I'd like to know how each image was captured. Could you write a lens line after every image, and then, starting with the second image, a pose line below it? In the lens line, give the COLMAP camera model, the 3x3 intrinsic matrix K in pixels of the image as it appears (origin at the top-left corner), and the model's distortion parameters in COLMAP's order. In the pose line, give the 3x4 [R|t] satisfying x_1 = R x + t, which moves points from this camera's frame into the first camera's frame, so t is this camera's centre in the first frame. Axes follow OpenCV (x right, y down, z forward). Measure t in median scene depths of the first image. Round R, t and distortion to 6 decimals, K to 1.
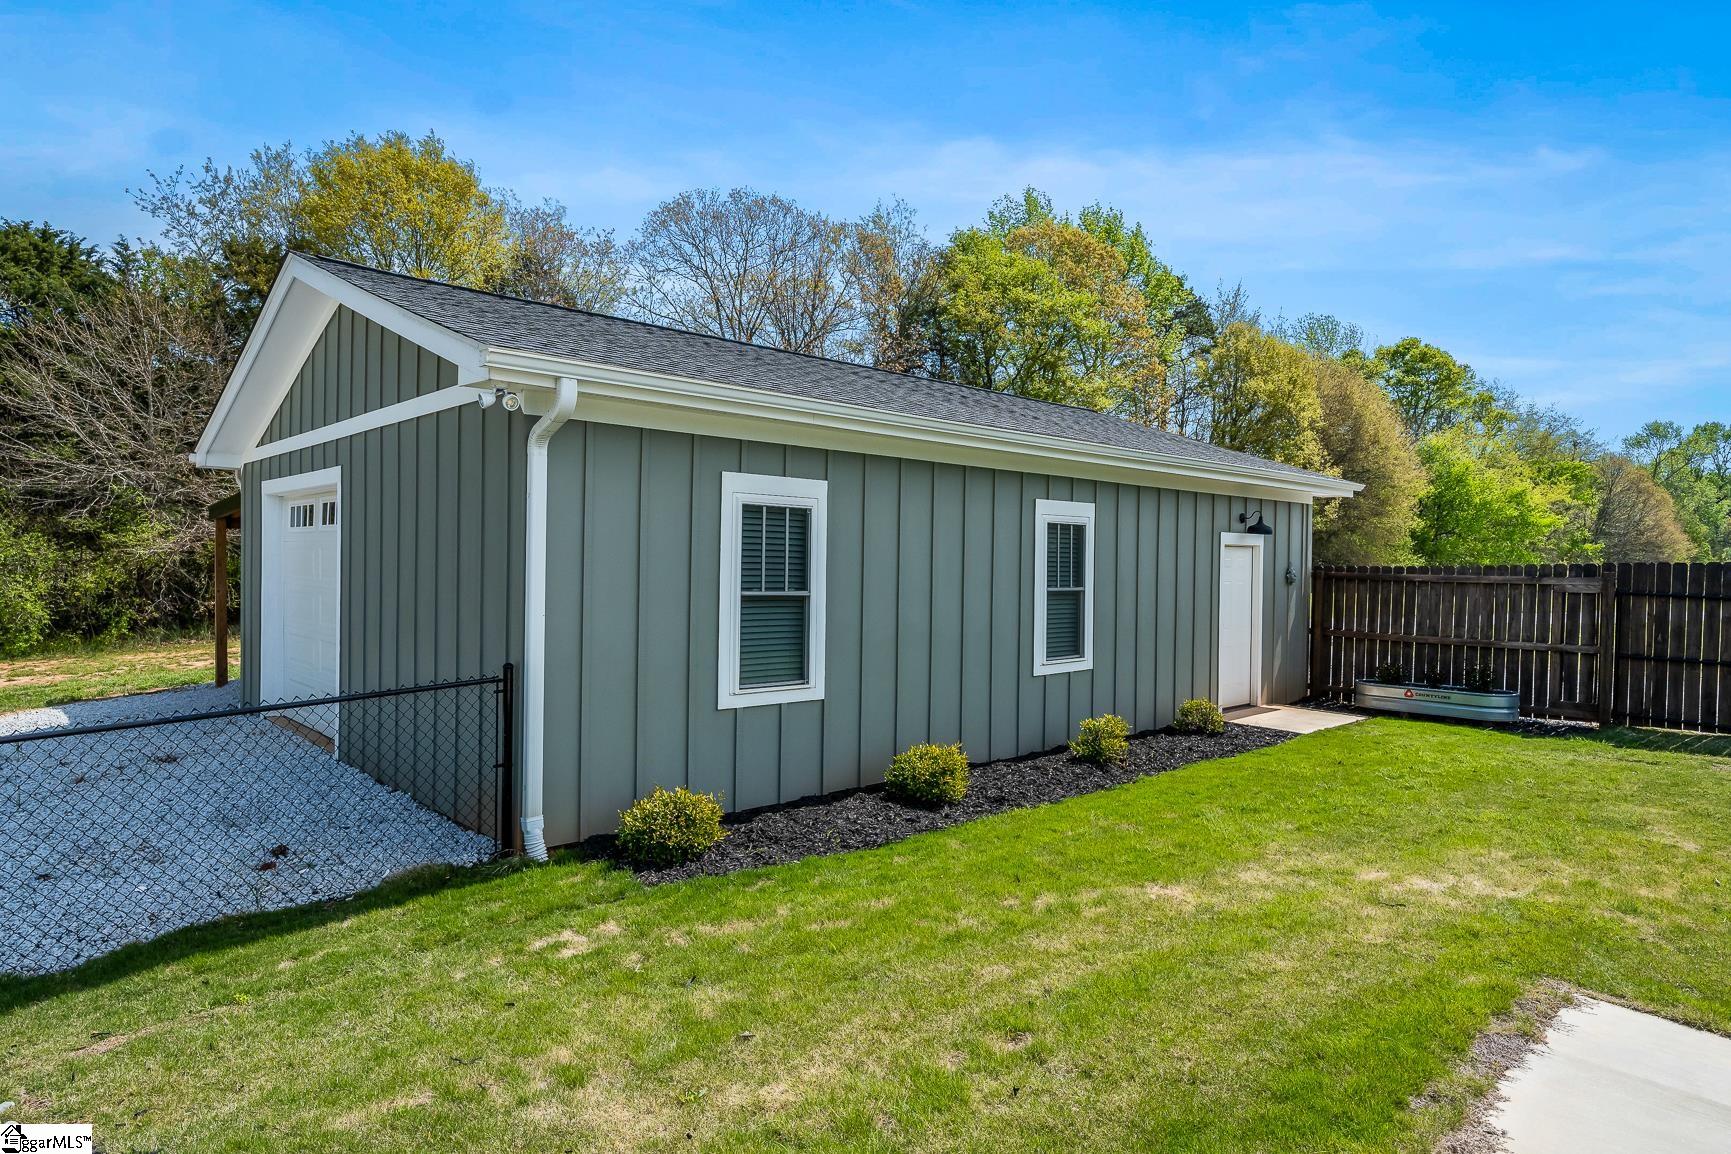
lens RADIAL K [[996.3, 0, 865.5], [0, 996.3, 577.0], [0, 0, 1]] dist [0.022956, 0.000072]
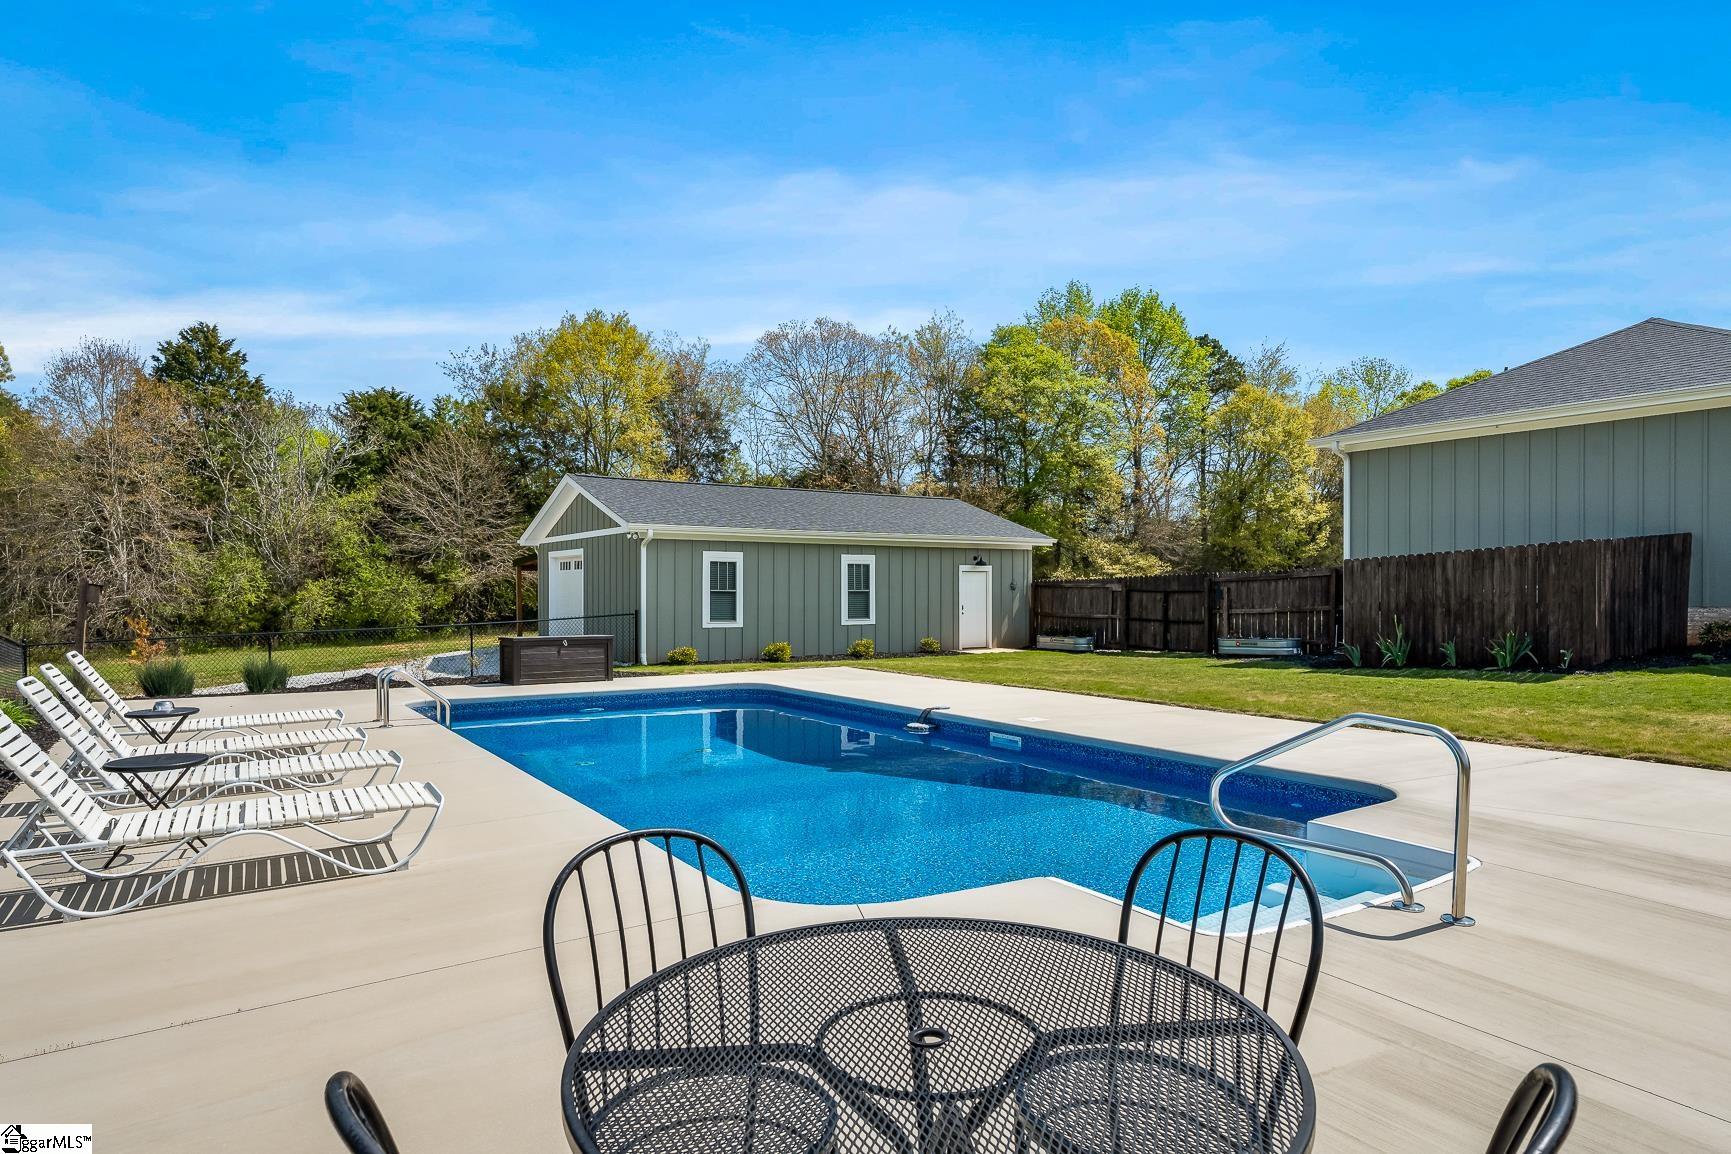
lens RADIAL K [[962.3, 0, 865.5], [0, 962.3, 577.0], [0, 0, 1]] dist [0.001150, 0.000034]
pose [[0.988664, -0.015471, -0.149346, 0.460802], [0.011211, 0.999507, -0.029329, 0.039424], [0.149727, 0.027322, 0.988350, -1.081272]]
